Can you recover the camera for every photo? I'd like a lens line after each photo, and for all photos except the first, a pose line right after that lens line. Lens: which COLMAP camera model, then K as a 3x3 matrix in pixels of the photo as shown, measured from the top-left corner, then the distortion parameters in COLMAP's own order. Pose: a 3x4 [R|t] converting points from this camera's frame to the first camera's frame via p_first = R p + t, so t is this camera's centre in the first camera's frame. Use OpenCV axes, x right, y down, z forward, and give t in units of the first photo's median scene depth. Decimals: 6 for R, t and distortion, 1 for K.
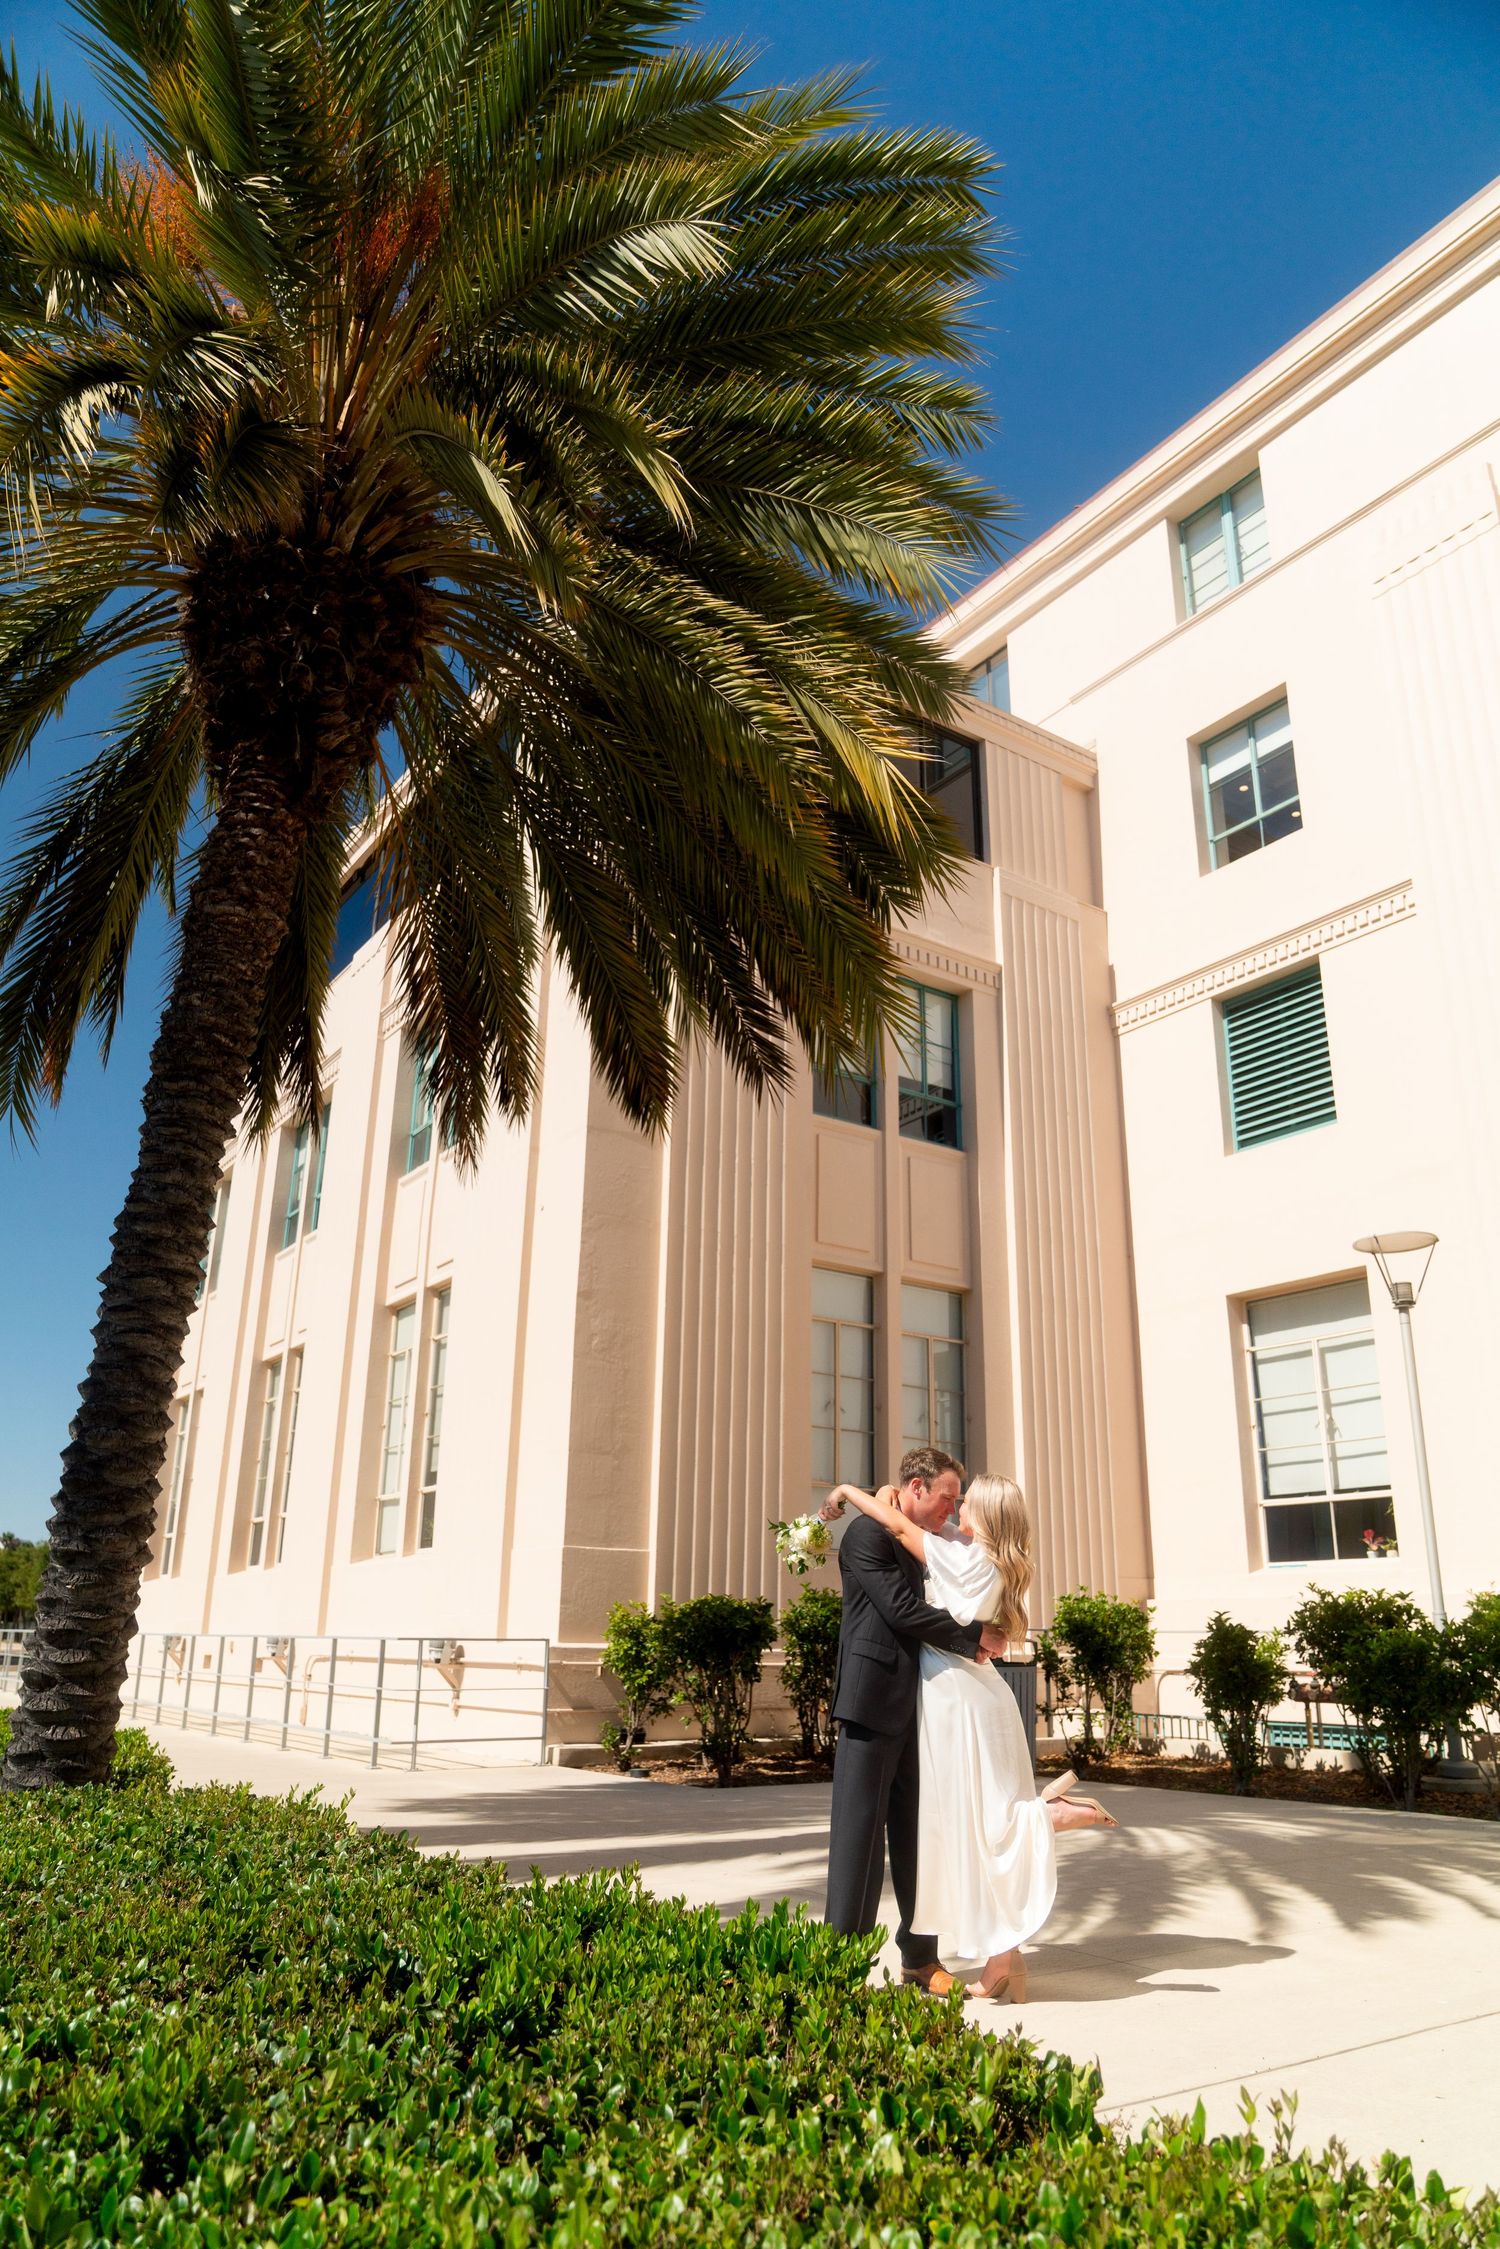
lens RADIAL K [[1570.7, 0, 750.0], [0, 1570.7, 1124.5], [0, 0, 1]] dist [-0.057275, 0.047914]
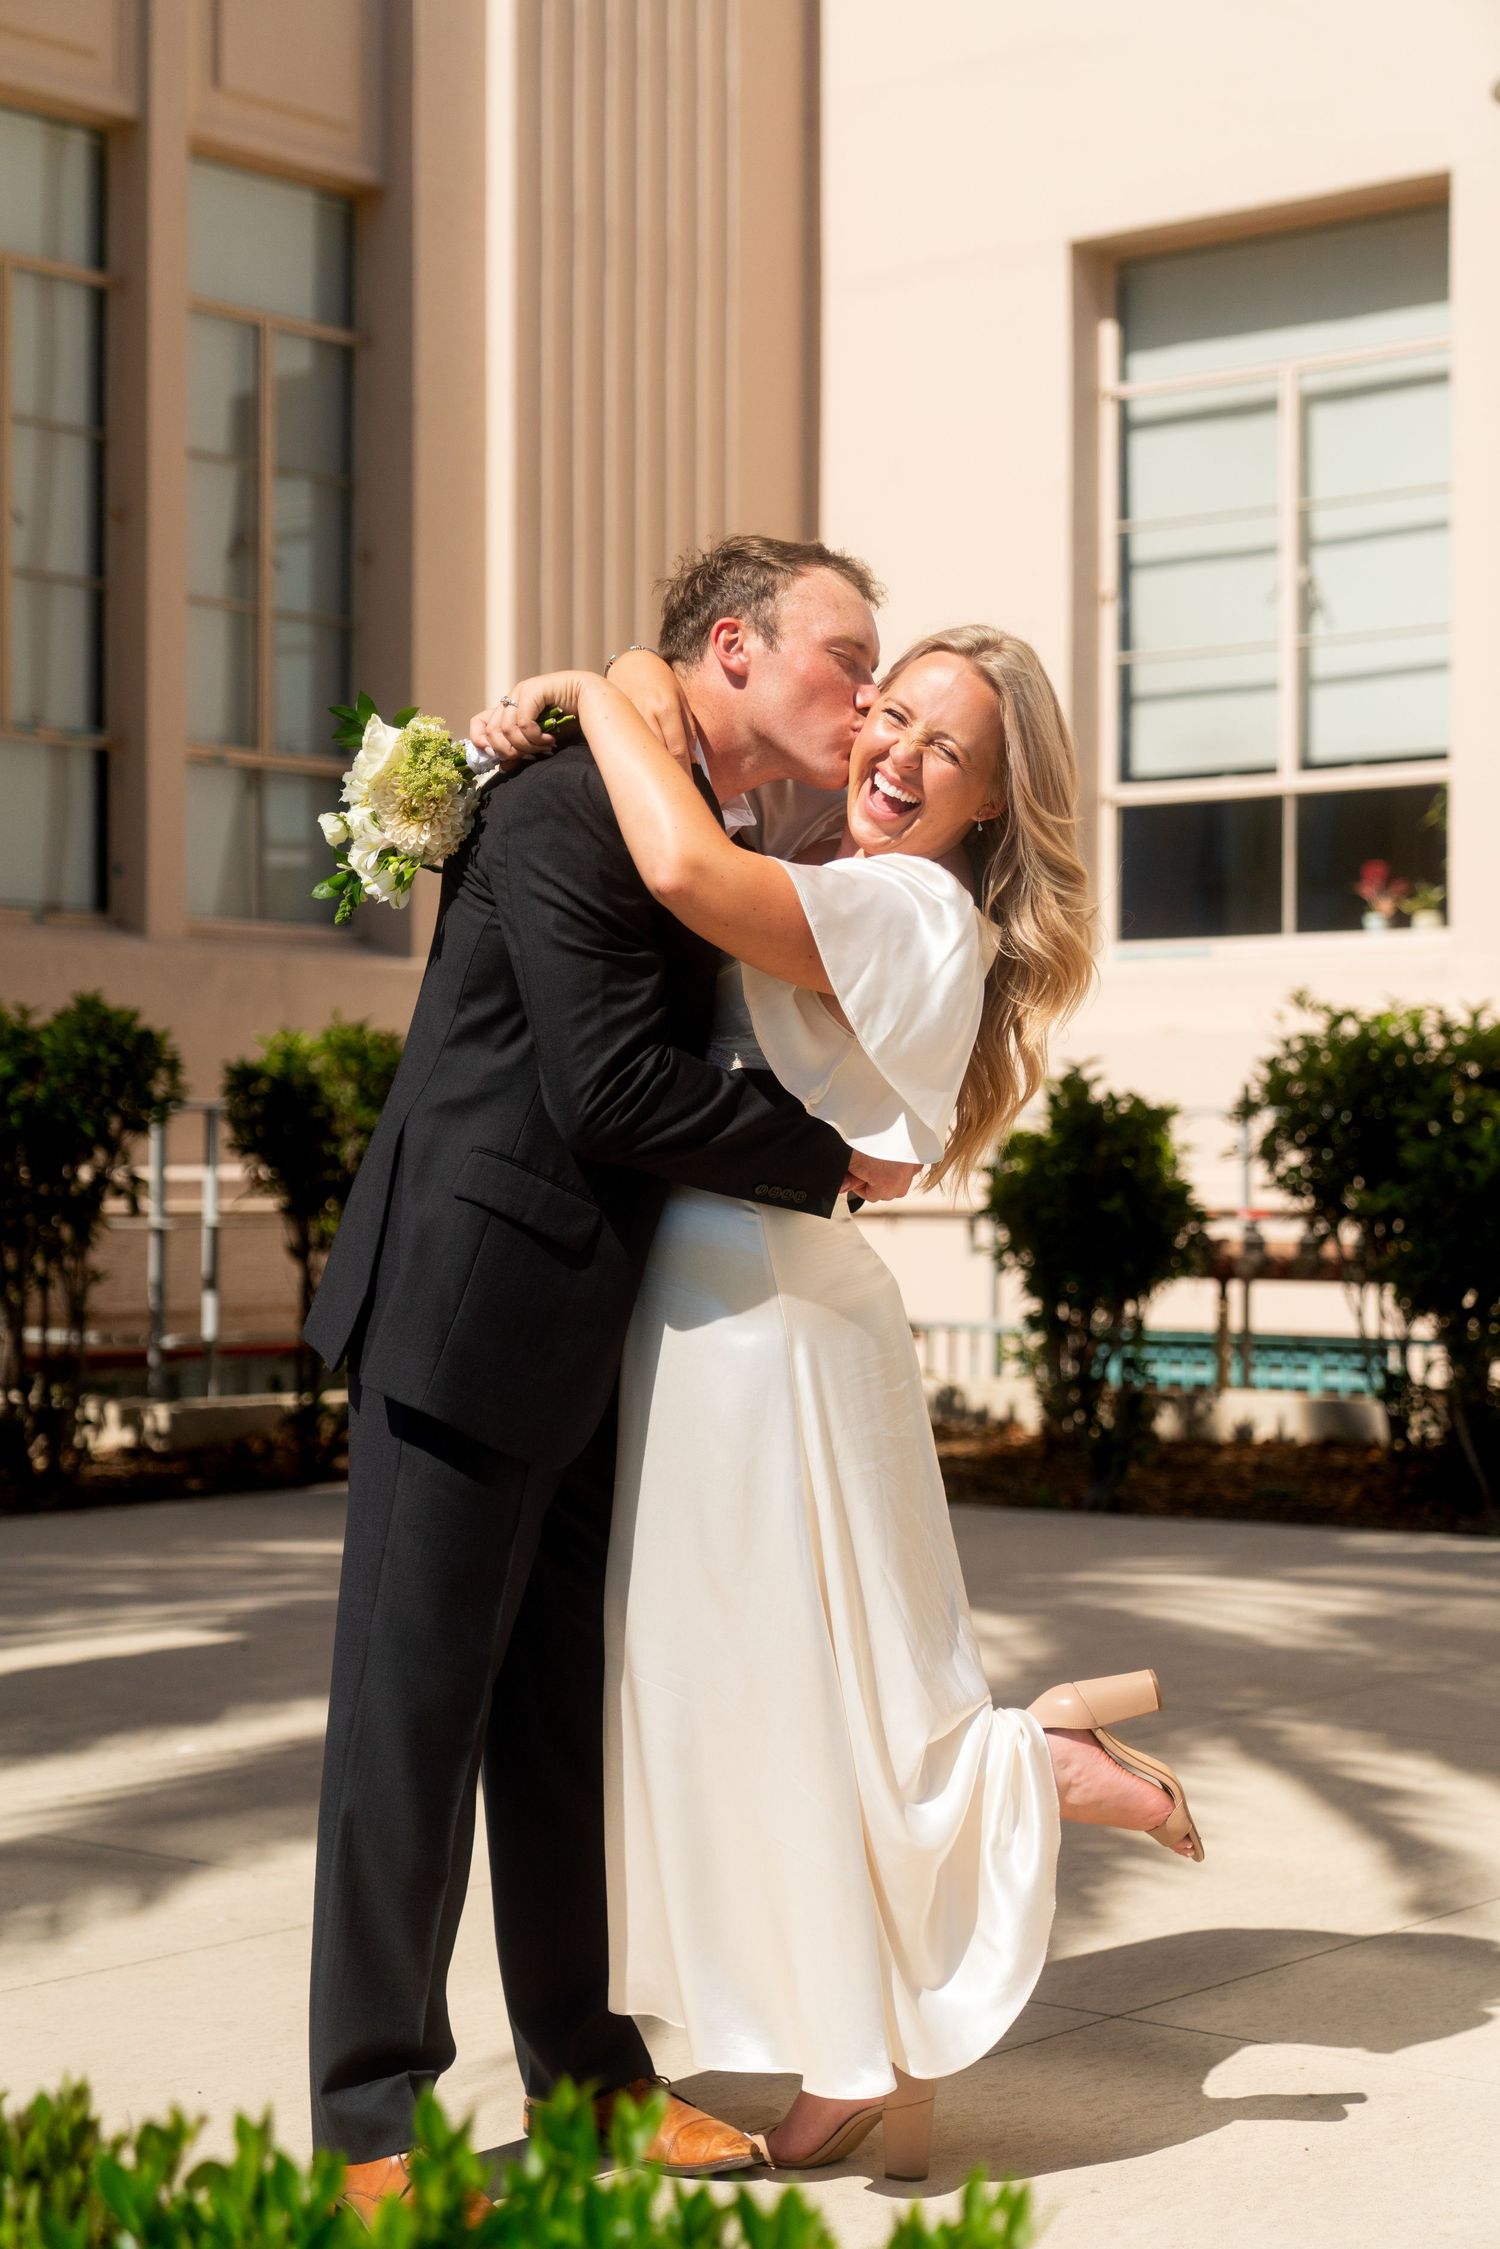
lens RADIAL K [[3917.2, 0, 750.0], [0, 3917.2, 1124.5], [0, 0, 1]] dist [0.078577, -0.031503]
pose [[0.959436, -0.015587, 0.281495, -0.034031], [-0.072139, 0.951658, 0.298567, 0.037728], [-0.272541, -0.306763, 0.911931, 0.113647]]
